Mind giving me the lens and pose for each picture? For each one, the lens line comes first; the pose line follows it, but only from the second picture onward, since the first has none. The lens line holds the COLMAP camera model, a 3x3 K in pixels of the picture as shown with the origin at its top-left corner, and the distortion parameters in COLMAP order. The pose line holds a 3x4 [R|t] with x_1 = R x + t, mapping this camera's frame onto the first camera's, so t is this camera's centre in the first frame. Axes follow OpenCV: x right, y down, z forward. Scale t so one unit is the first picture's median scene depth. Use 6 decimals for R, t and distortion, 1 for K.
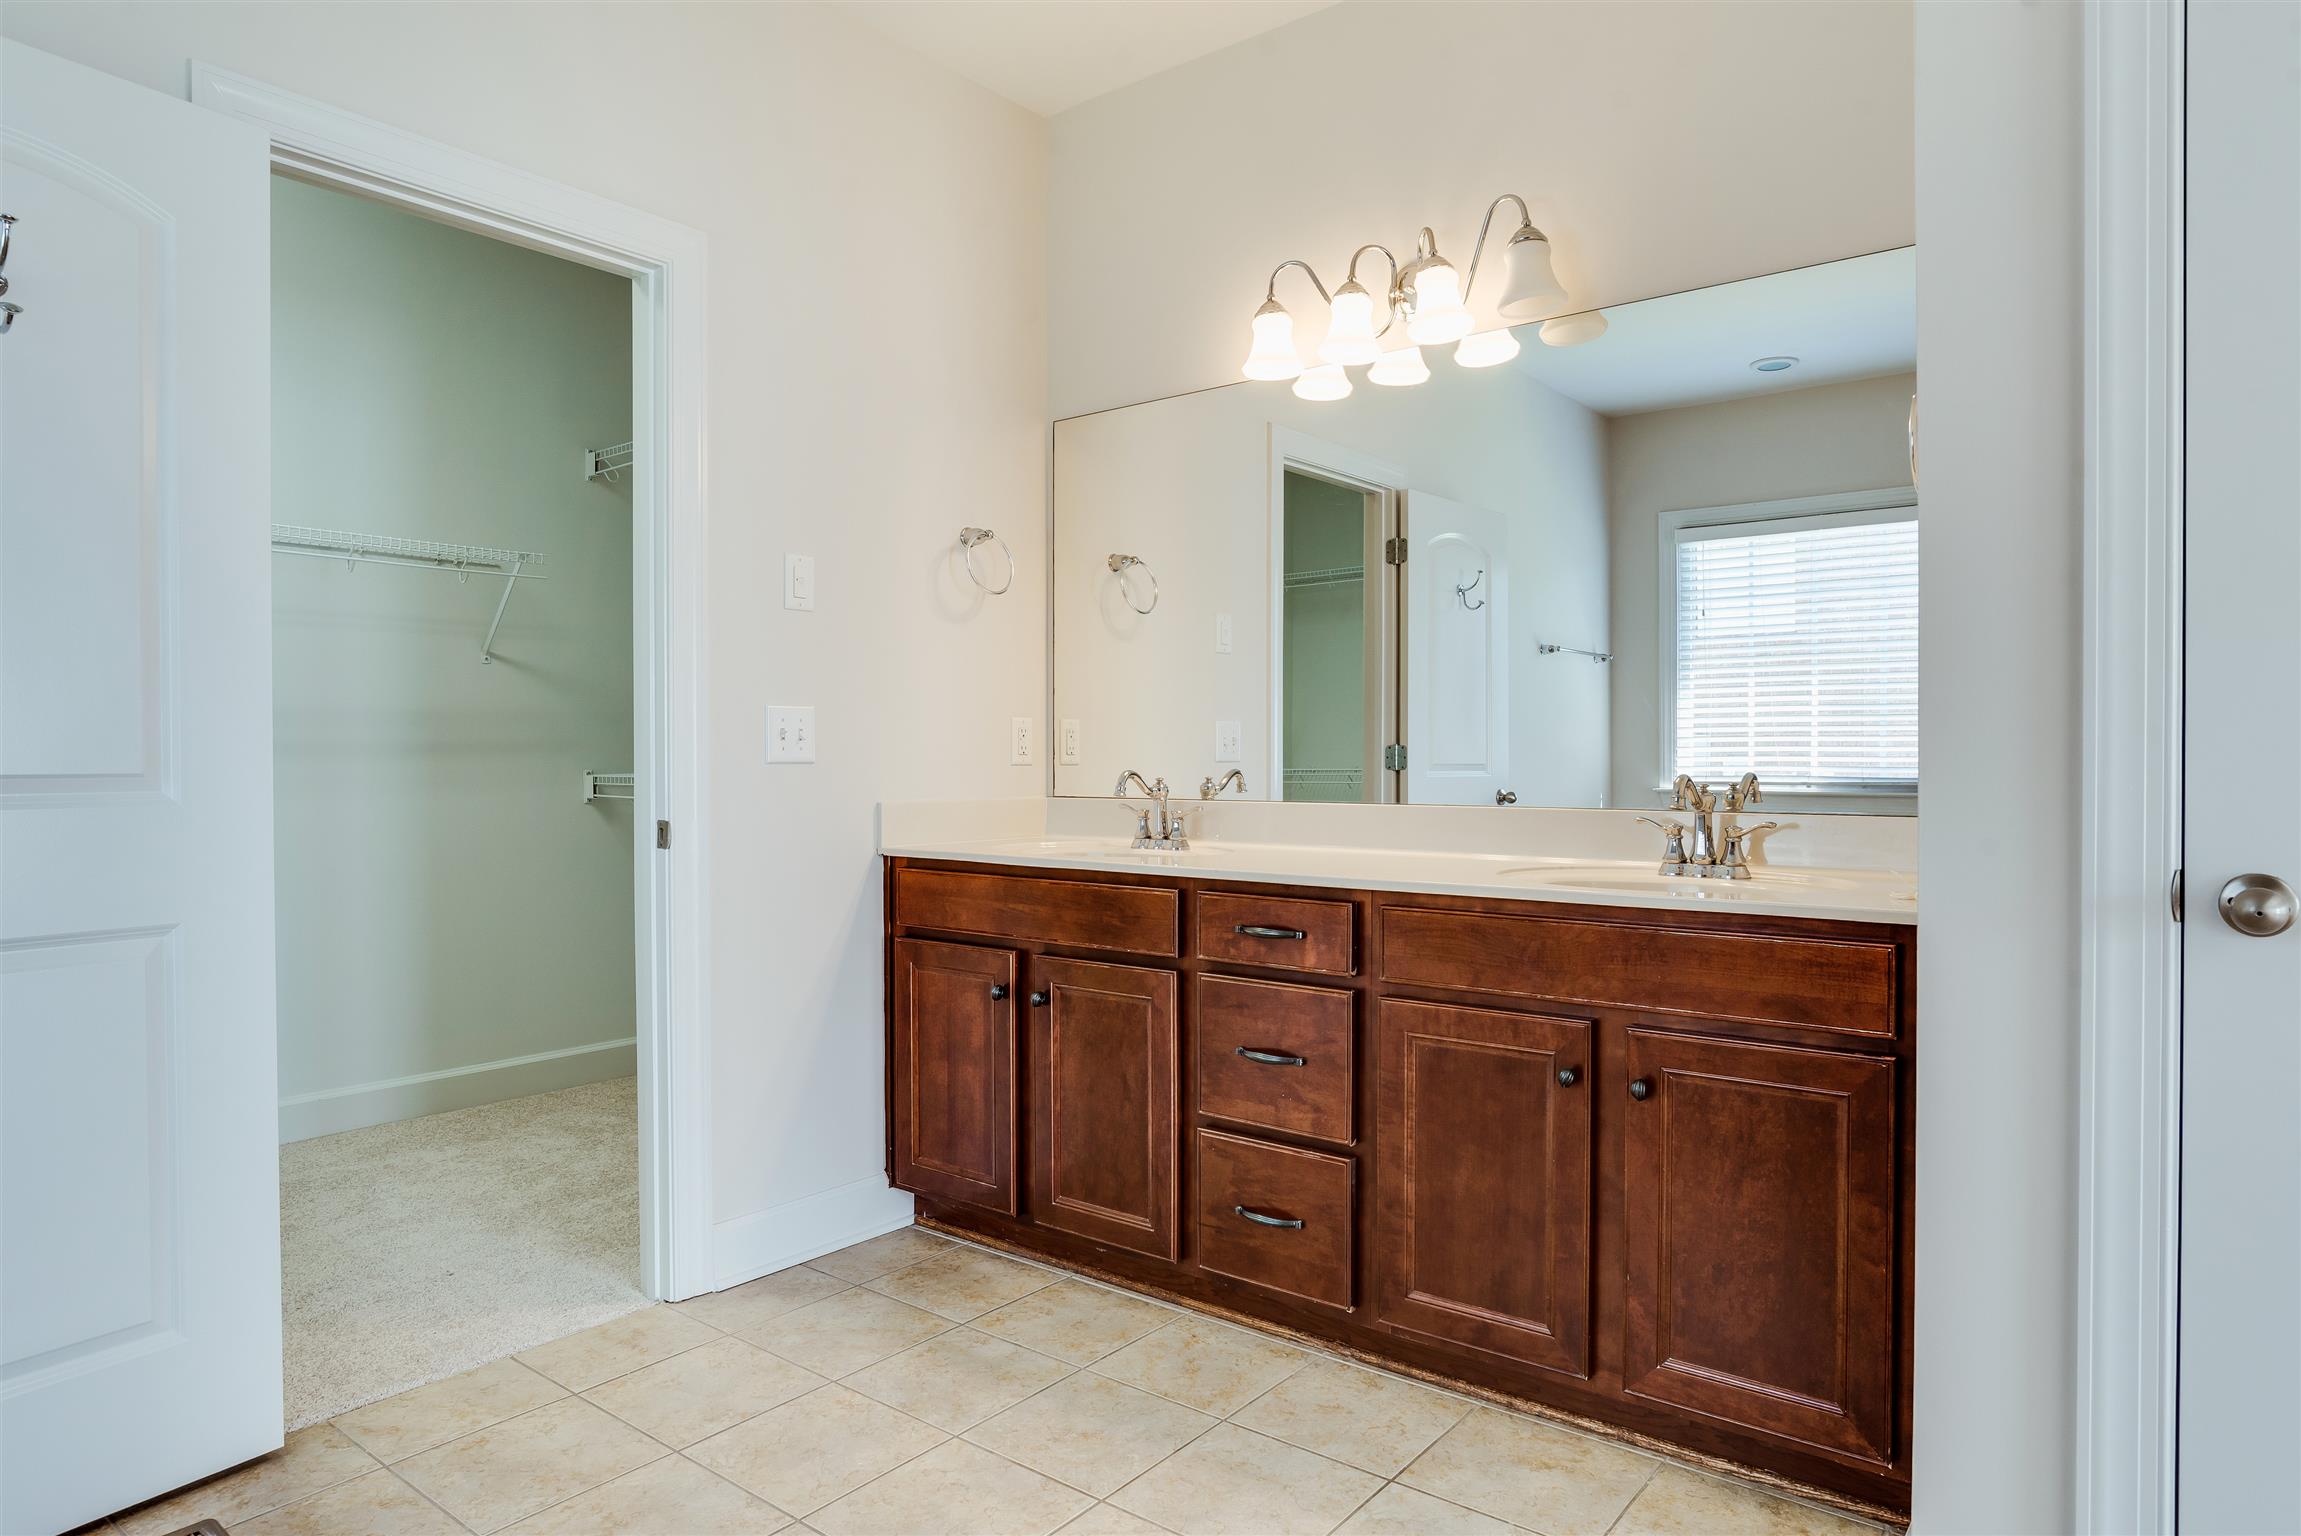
lens RADIAL K [[1360.0, 0, 1150.5], [0, 1360.0, 768.0], [0, 0, 1]] dist [-0.037265, 0.018003]
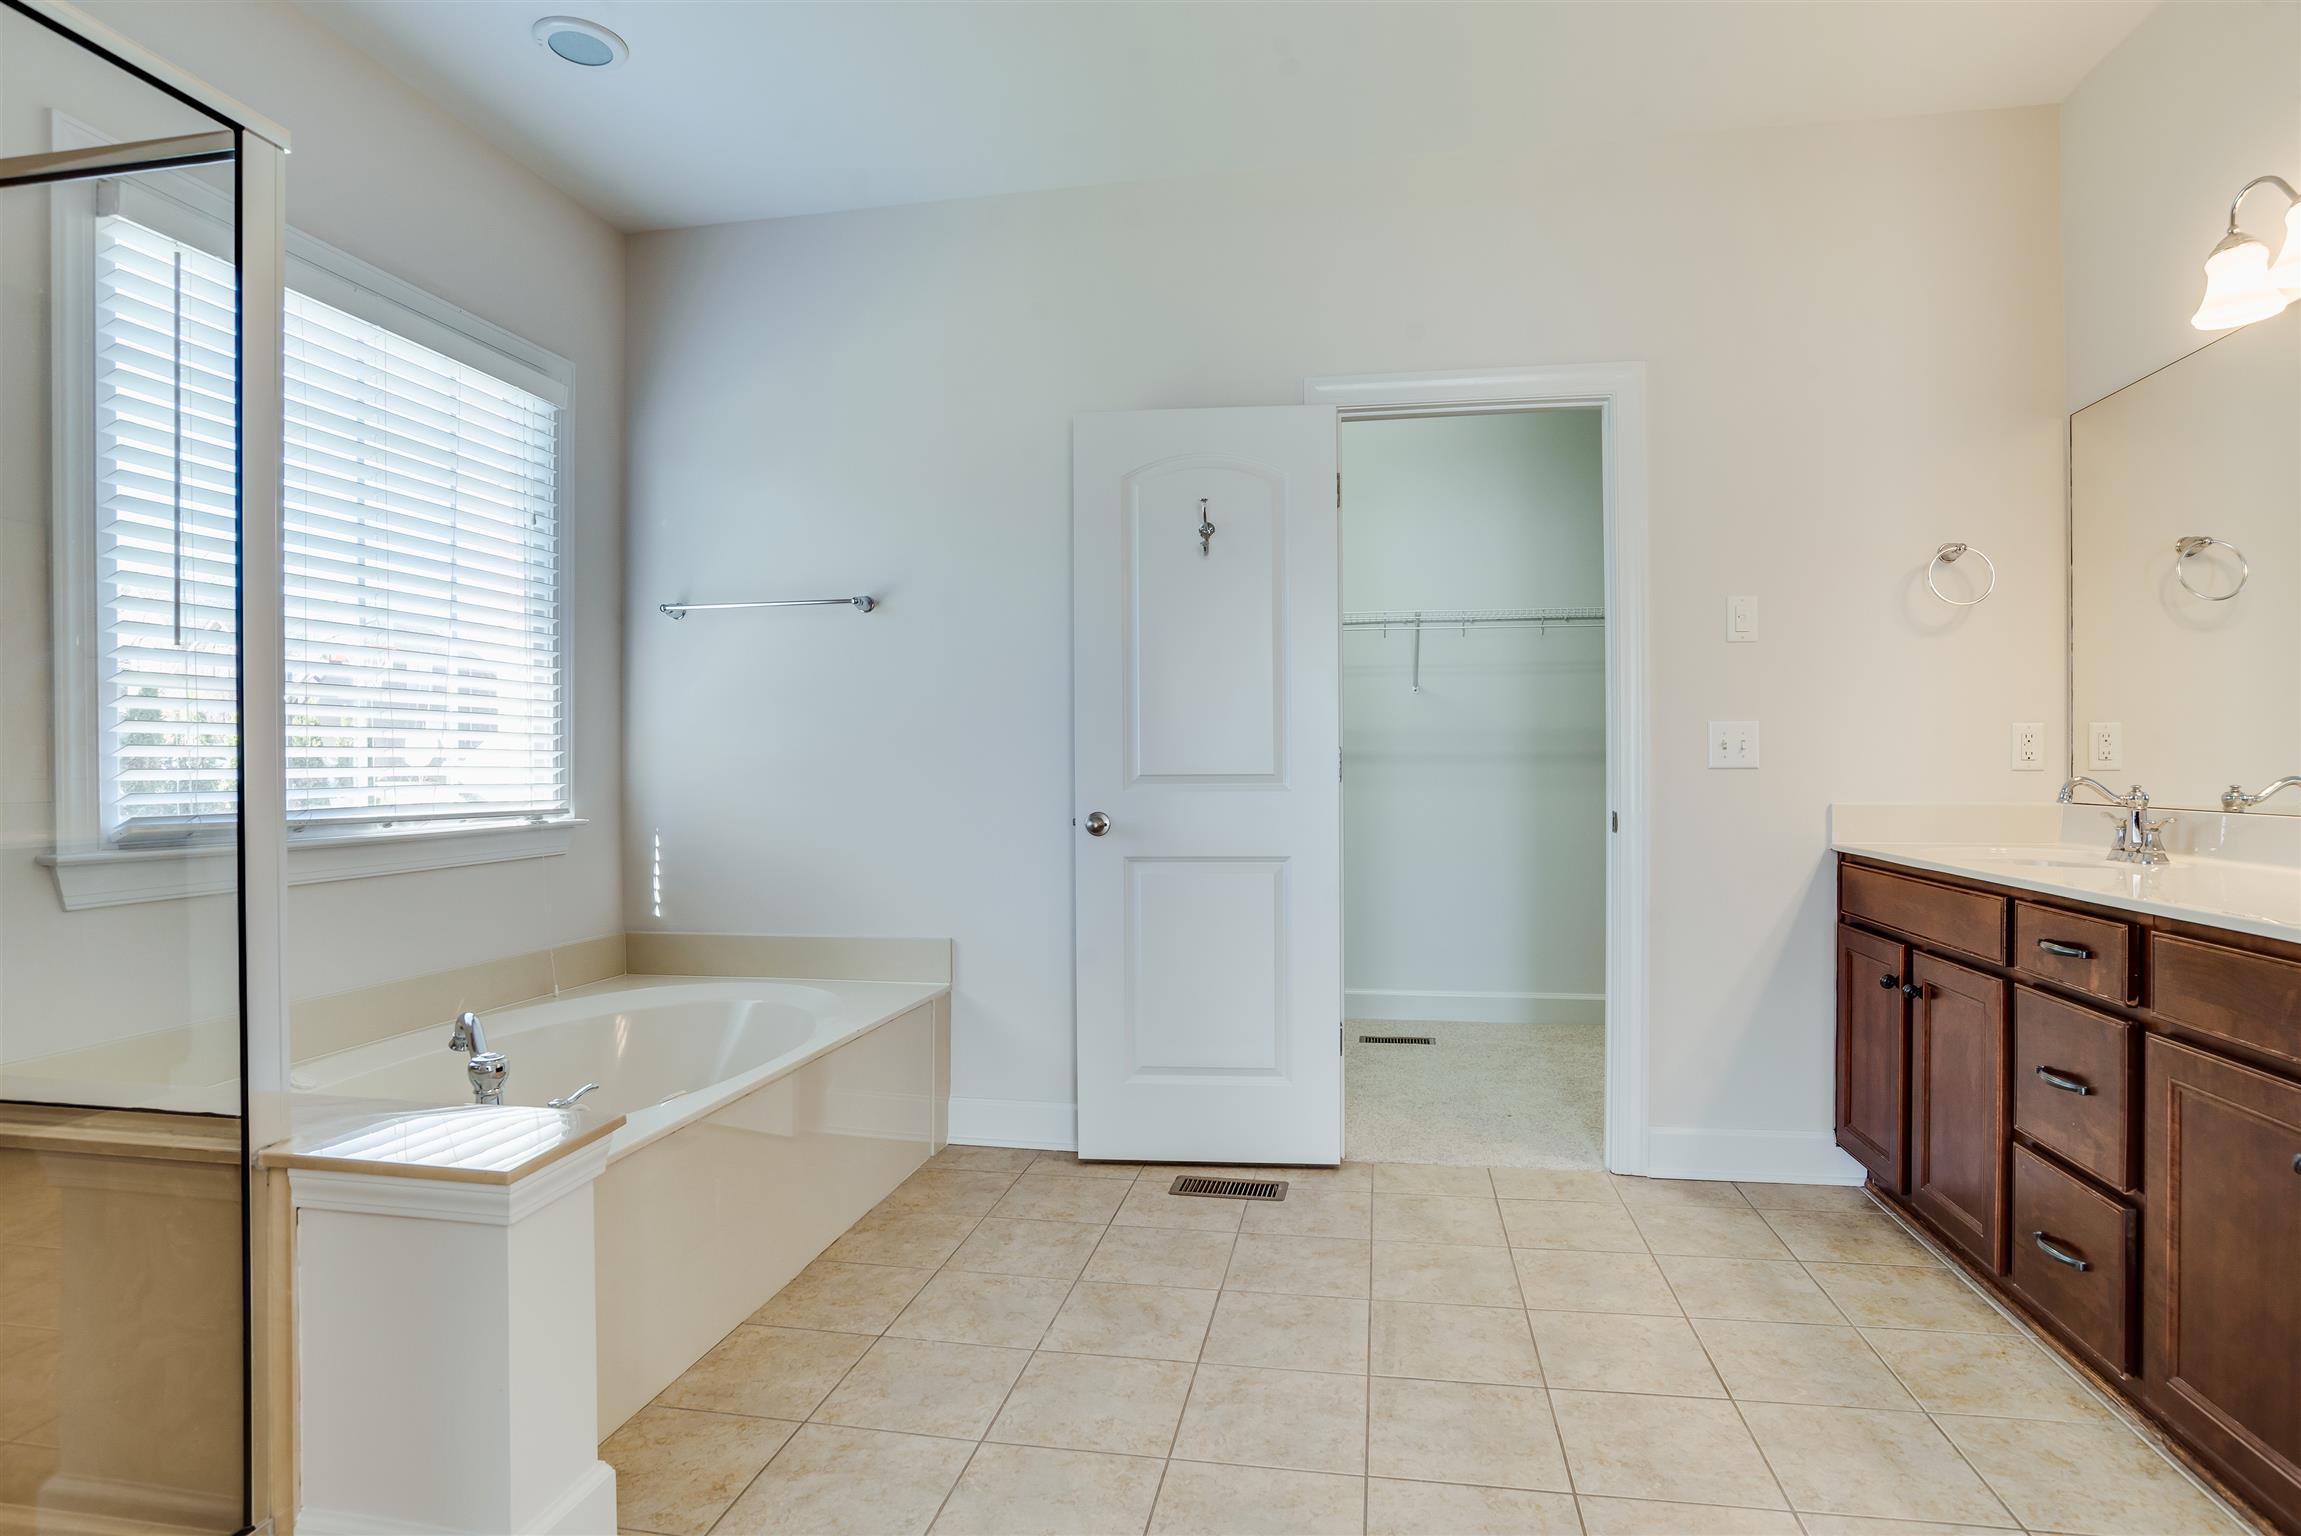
lens RADIAL K [[1171.6, 0, 1196.7], [0, 1171.6, 772.2], [0, 0, 1]] dist [-0.051635, 0.023304]
pose [[0.492180, 0.003464, -0.870487, 0.468085], [-0.004112, 0.999990, 0.001654, -0.000331], [0.870484, 0.002765, 0.492189, 0.081168]]
